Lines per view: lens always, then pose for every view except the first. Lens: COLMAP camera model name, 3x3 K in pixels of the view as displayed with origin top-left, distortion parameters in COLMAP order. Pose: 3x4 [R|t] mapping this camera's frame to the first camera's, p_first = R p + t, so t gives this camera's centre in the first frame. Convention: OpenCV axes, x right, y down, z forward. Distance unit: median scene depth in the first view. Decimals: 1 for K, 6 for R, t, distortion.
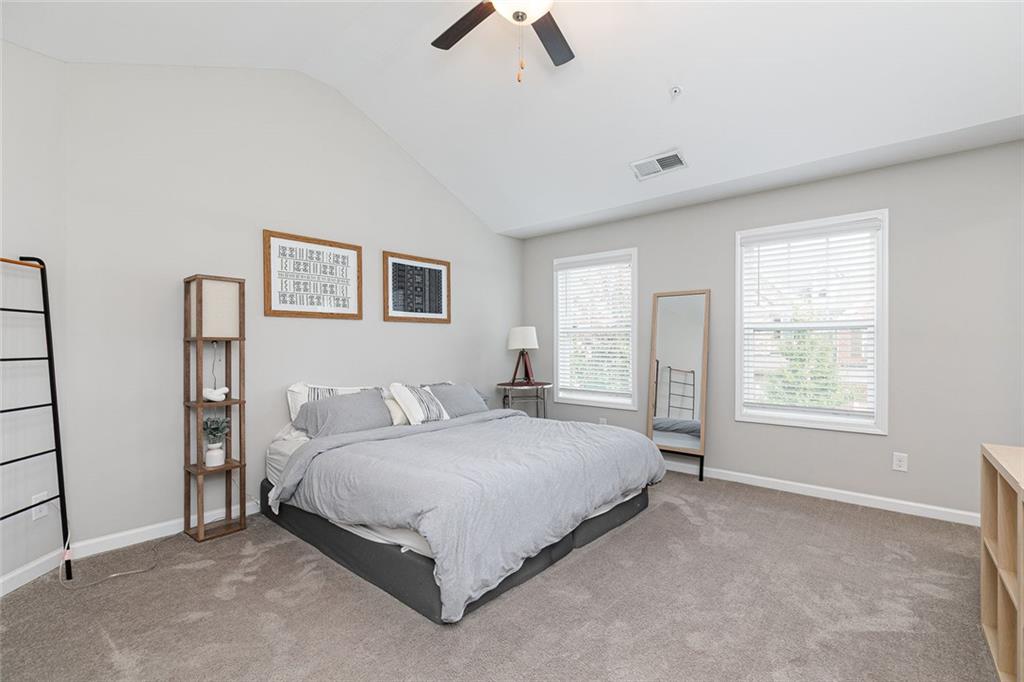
lens RADIAL K [[459.6, 0, 520.6], [0, 459.6, 336.5], [0, 0, 1]] dist [0.001742, 0.000845]
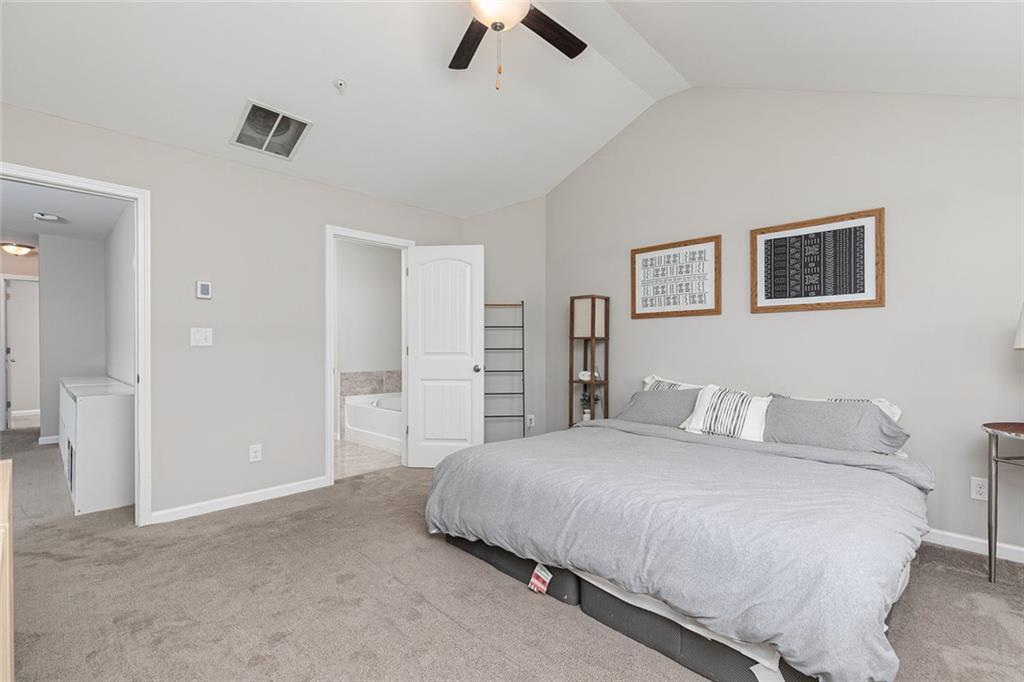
lens RADIAL K [[459.6, 0, 517.3], [0, 459.6, 347.0], [0, 0, 1]] dist [0.001742, 0.000845]
pose [[-0.070174, 0.012089, -0.997462, 0.640593], [0.025585, 0.999619, 0.010315, 0.009851], [0.997207, -0.024796, -0.070457, 0.690296]]
